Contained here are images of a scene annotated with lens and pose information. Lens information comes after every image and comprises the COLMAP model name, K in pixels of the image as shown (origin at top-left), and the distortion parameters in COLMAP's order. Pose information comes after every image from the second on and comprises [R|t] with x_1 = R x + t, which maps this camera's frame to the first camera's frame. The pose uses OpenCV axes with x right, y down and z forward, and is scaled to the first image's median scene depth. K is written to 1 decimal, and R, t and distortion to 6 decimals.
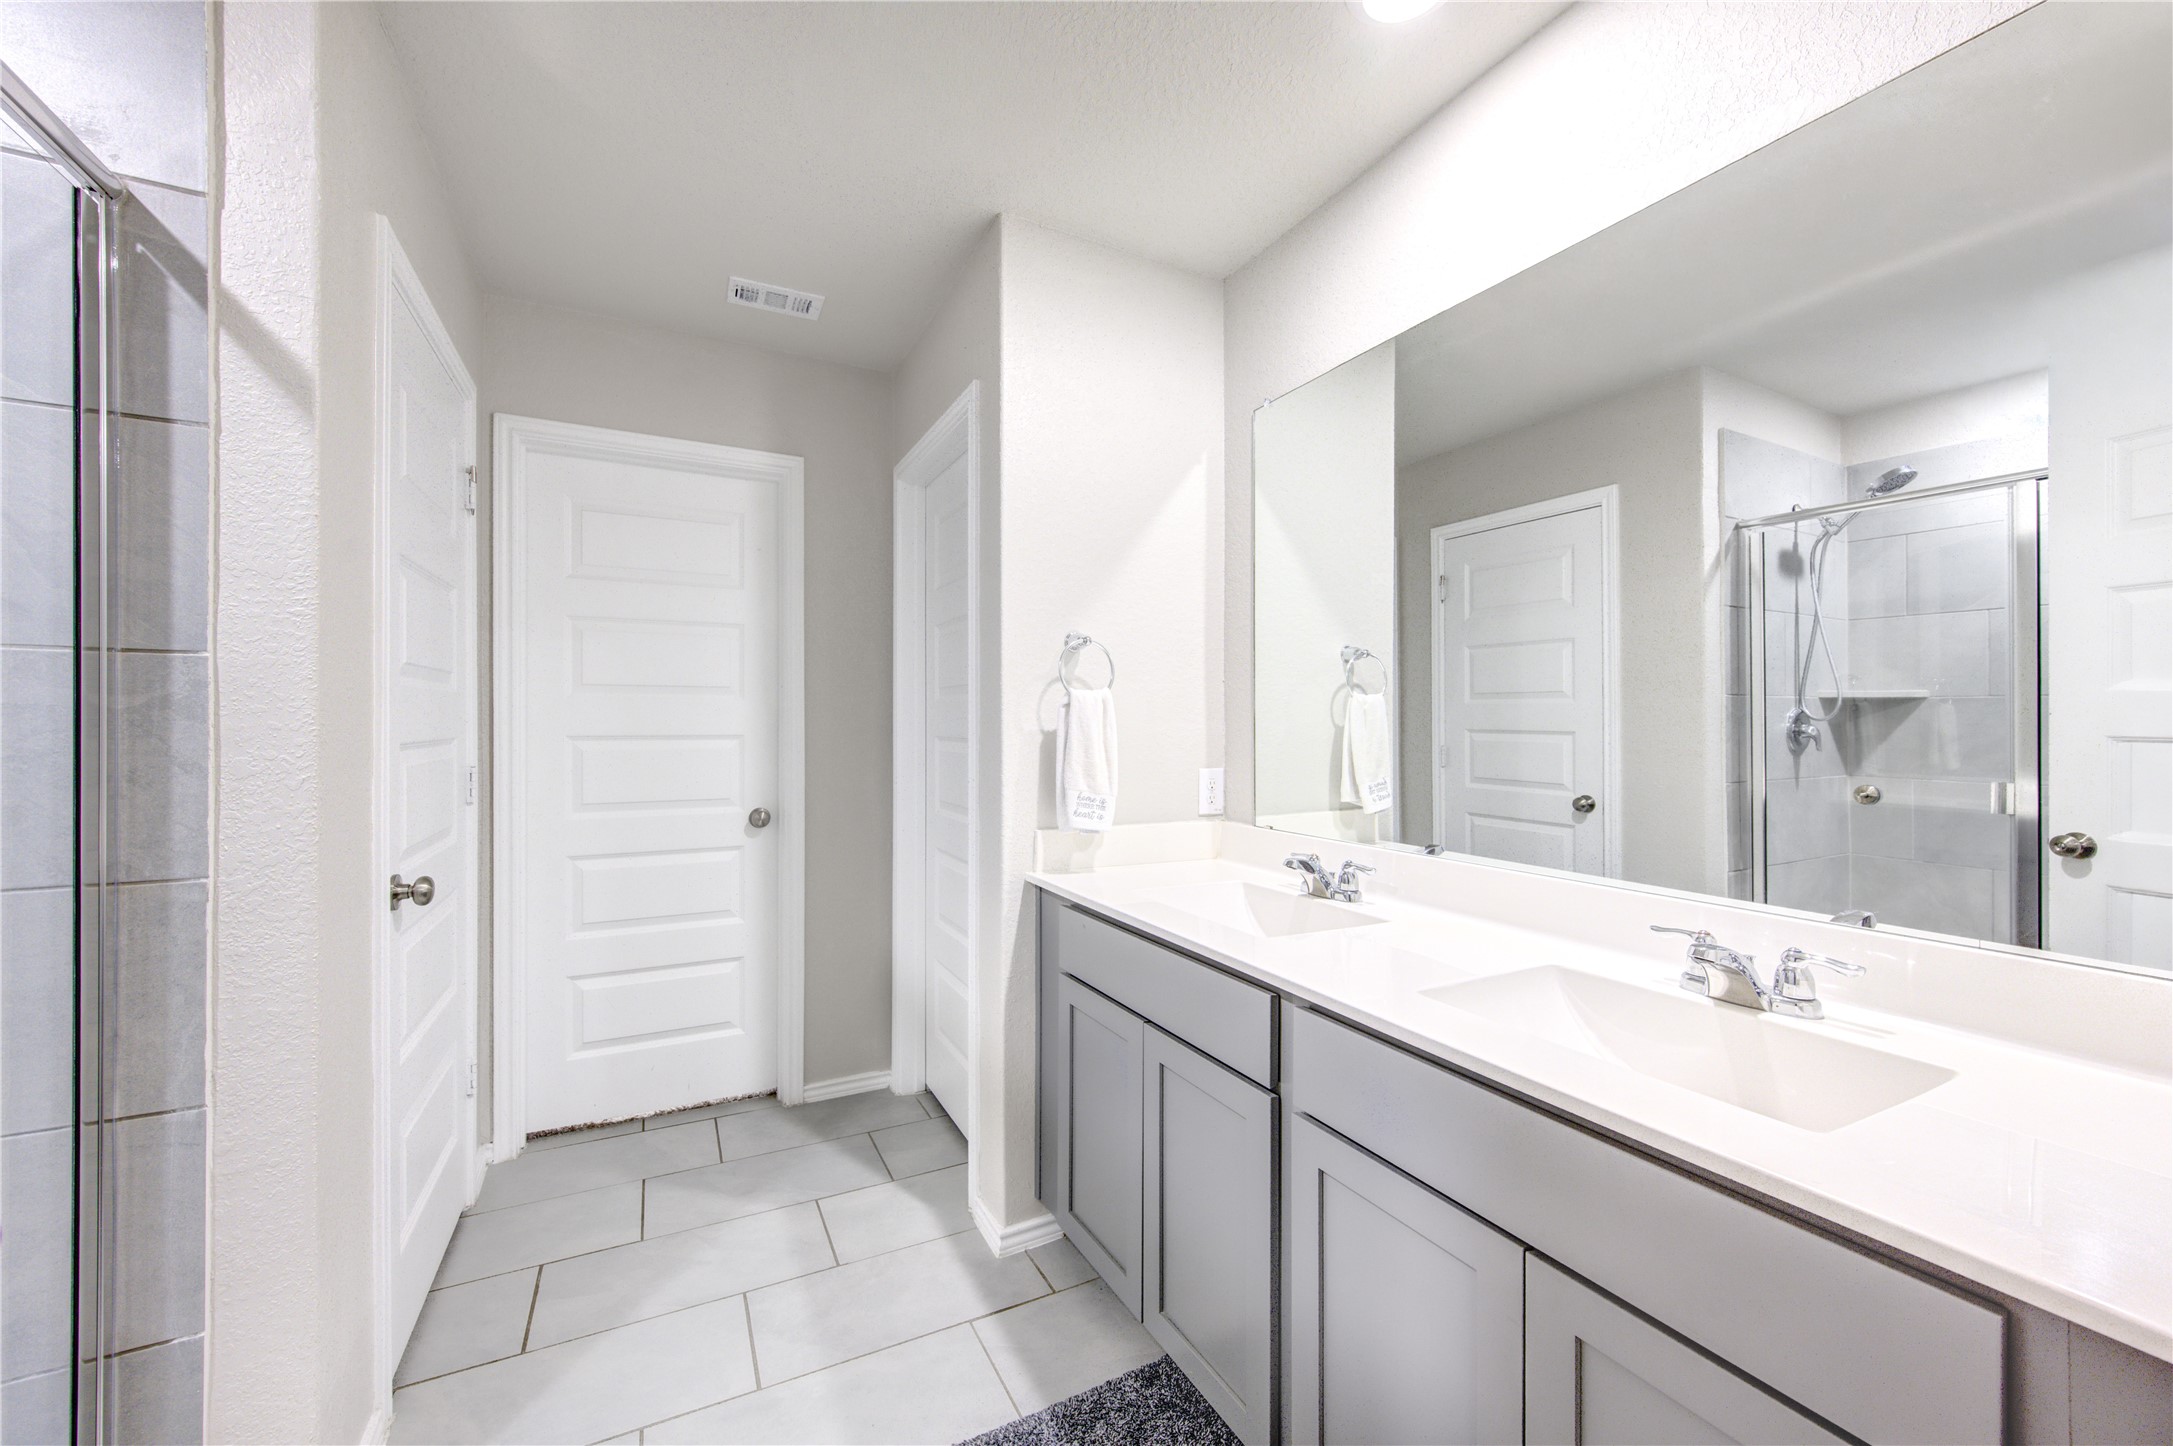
lens RADIAL K [[828.4, 0, 1075.7], [0, 828.4, 730.8], [0, 0, 1]] dist [0.000859, 0.000018]
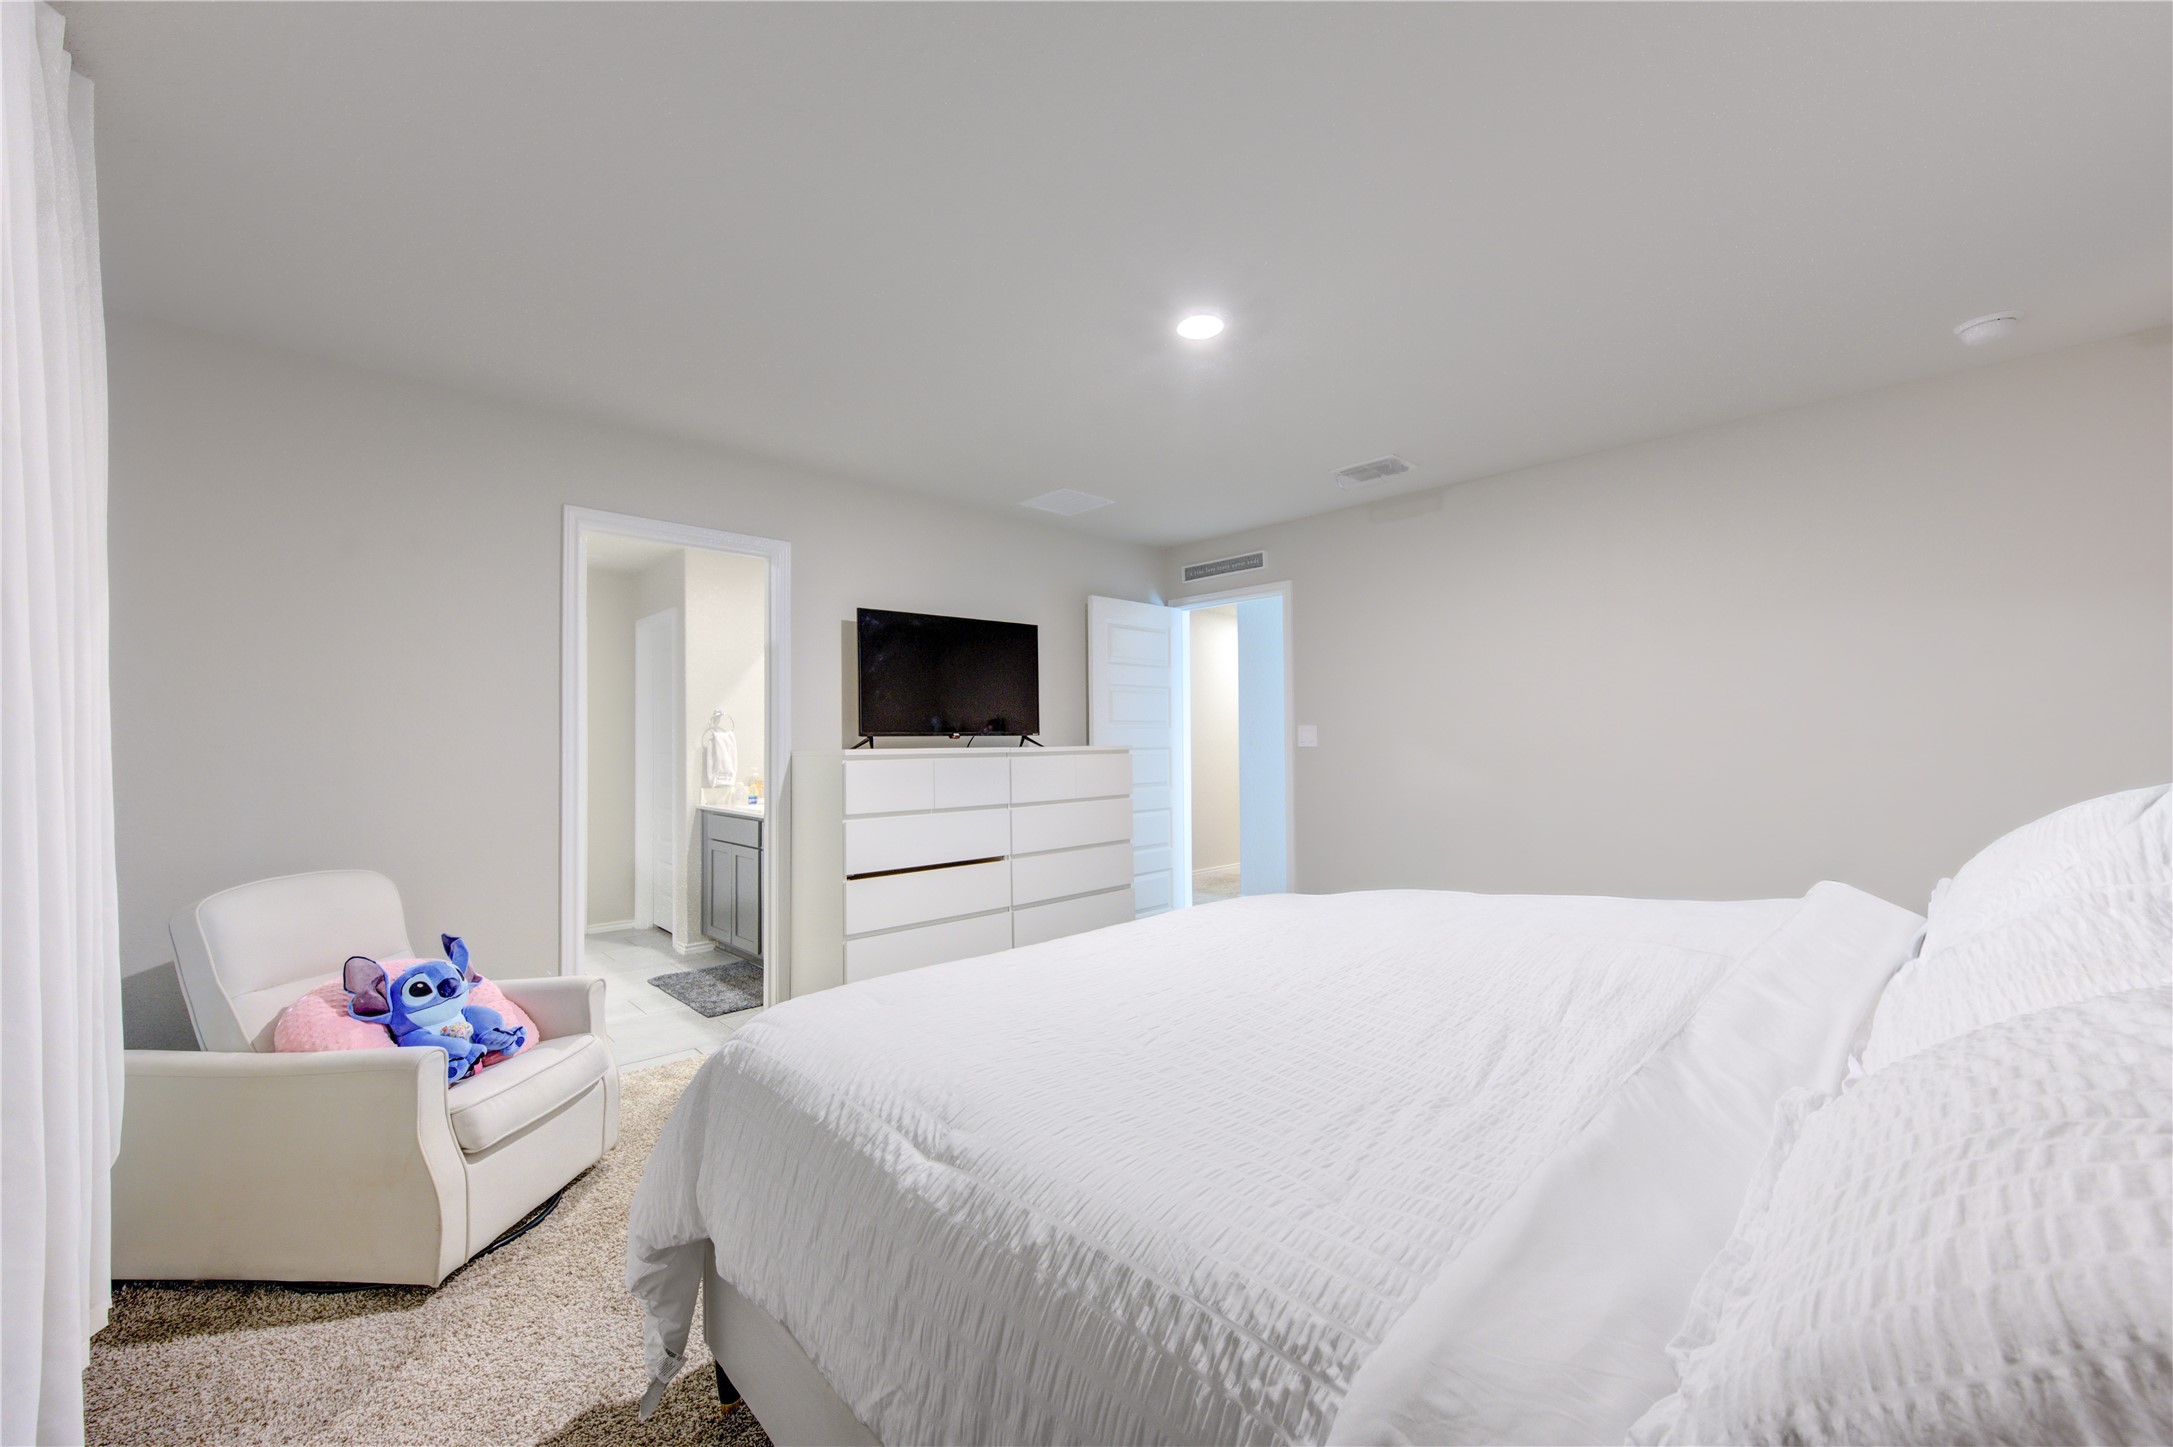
lens RADIAL K [[828.4, 0, 1075.7], [0, 828.4, 731.3], [0, 0, 1]] dist [0.000859, 0.000018]
pose [[0.956042, -0.002086, 0.293224, 0.369318], [0.005626, 0.999921, -0.011228, -0.021150], [-0.293177, 0.012384, 0.955978, -2.145896]]
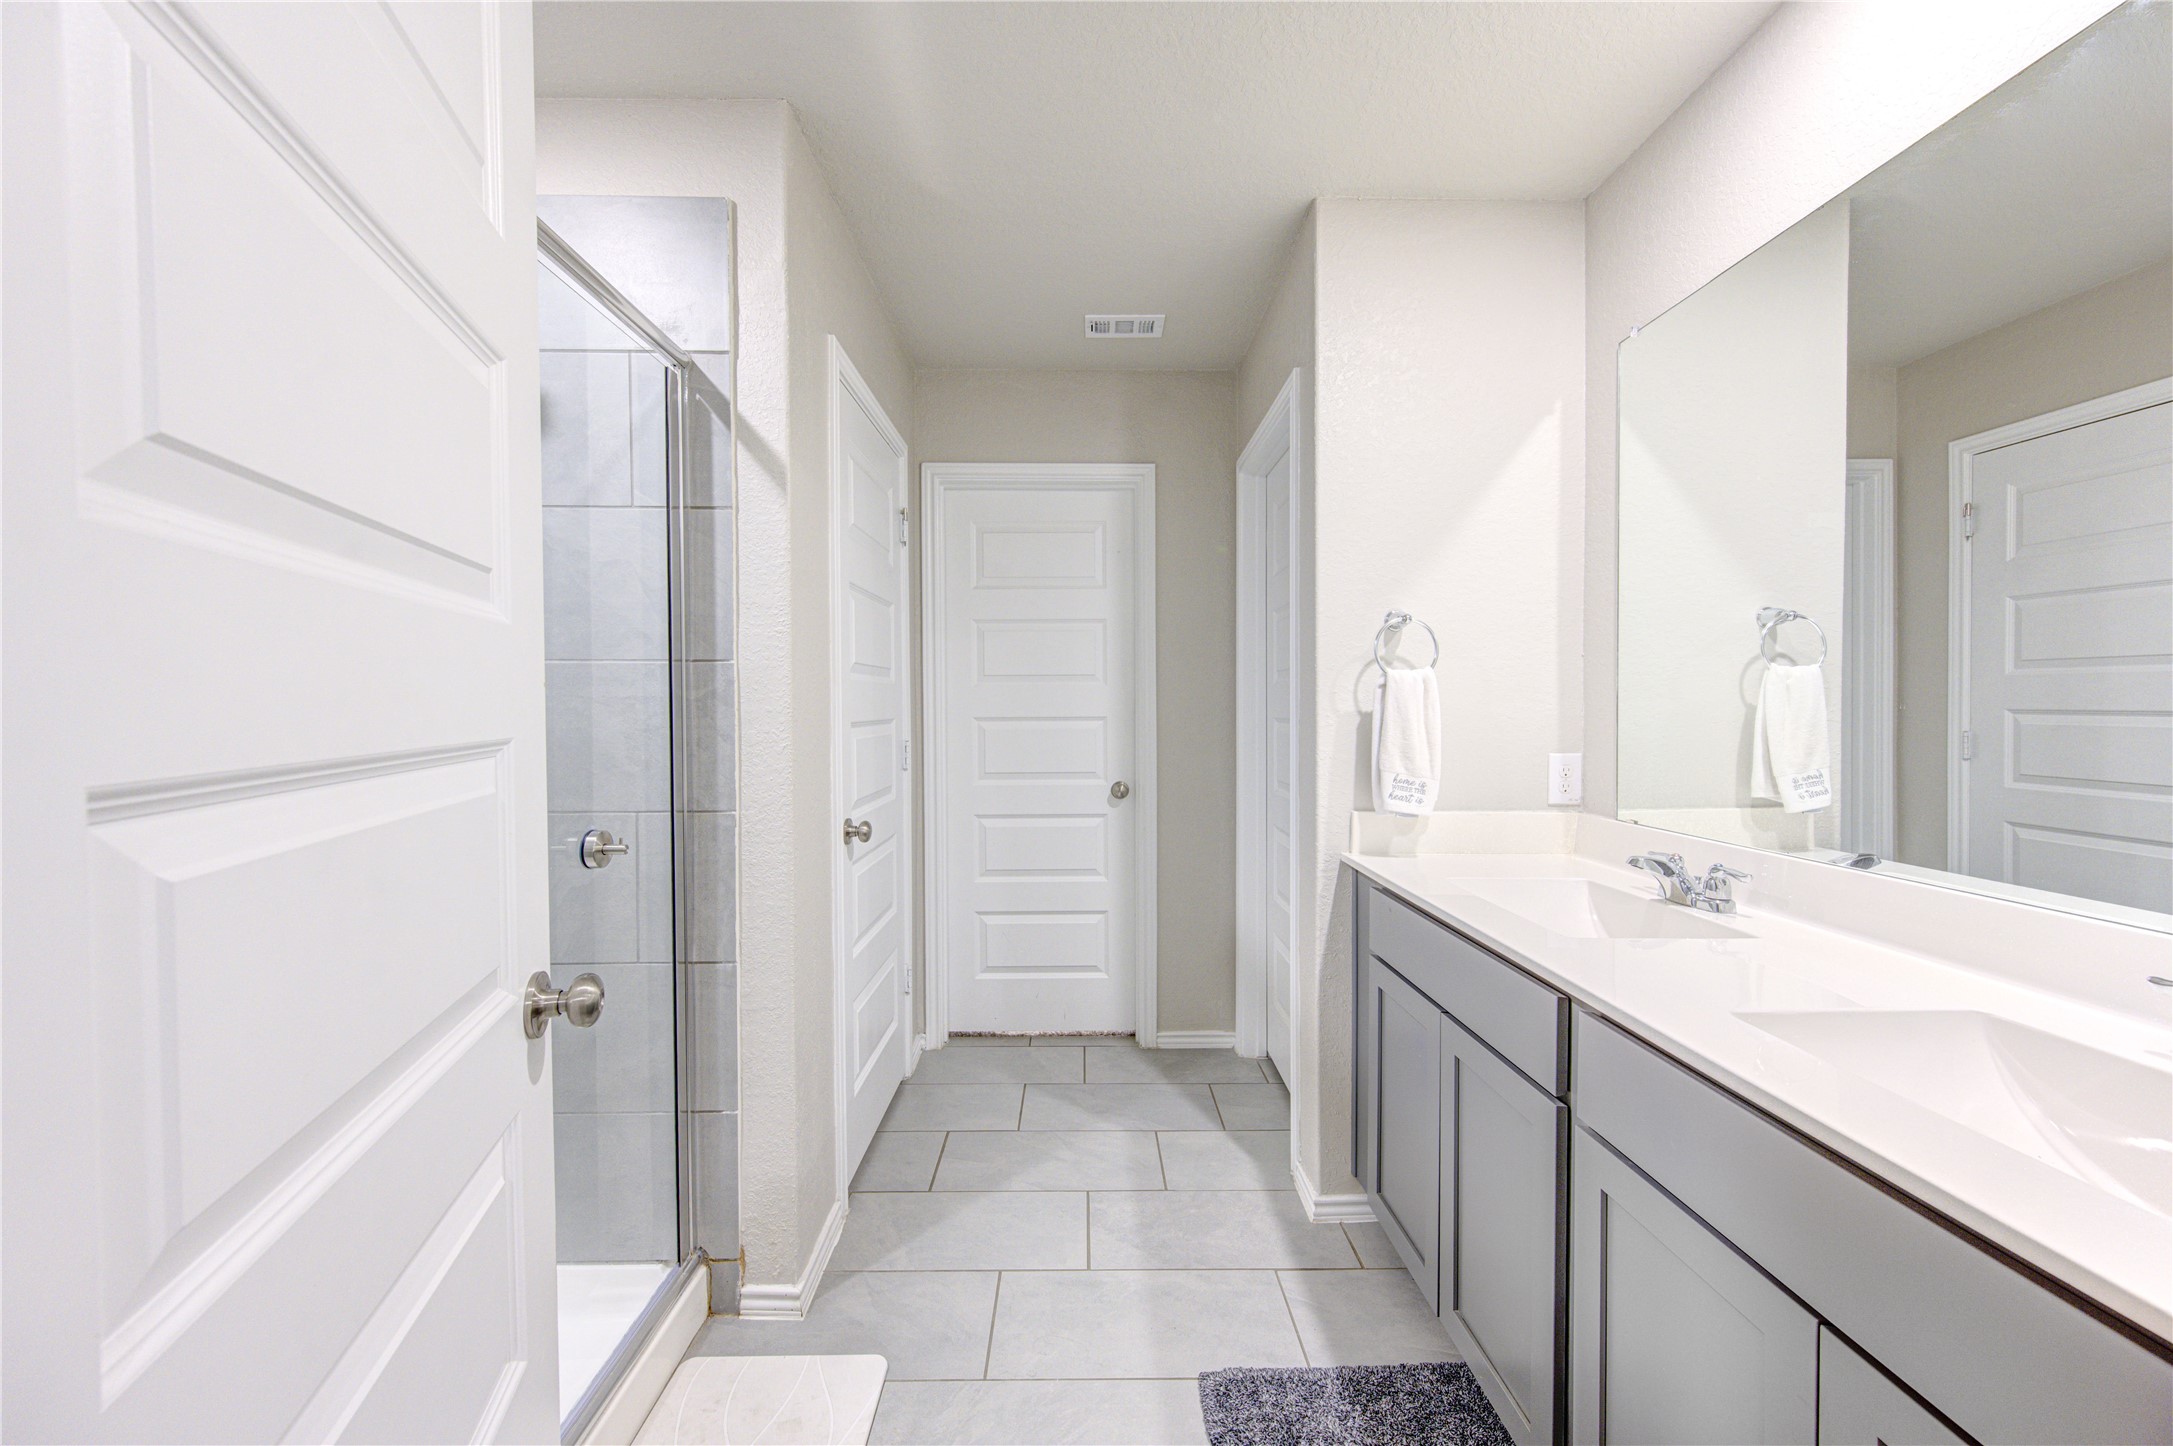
lens RADIAL K [[815.2, 0, 1086.5], [0, 815.2, 730.6], [0, 0, 1]] dist [0.001264, -0.003256]
pose [[0.898871, 0.007065, -0.438157, 0.113644], [0.002198, 0.999785, 0.020630, 0.001765], [0.438208, -0.019506, 0.898662, -0.029678]]
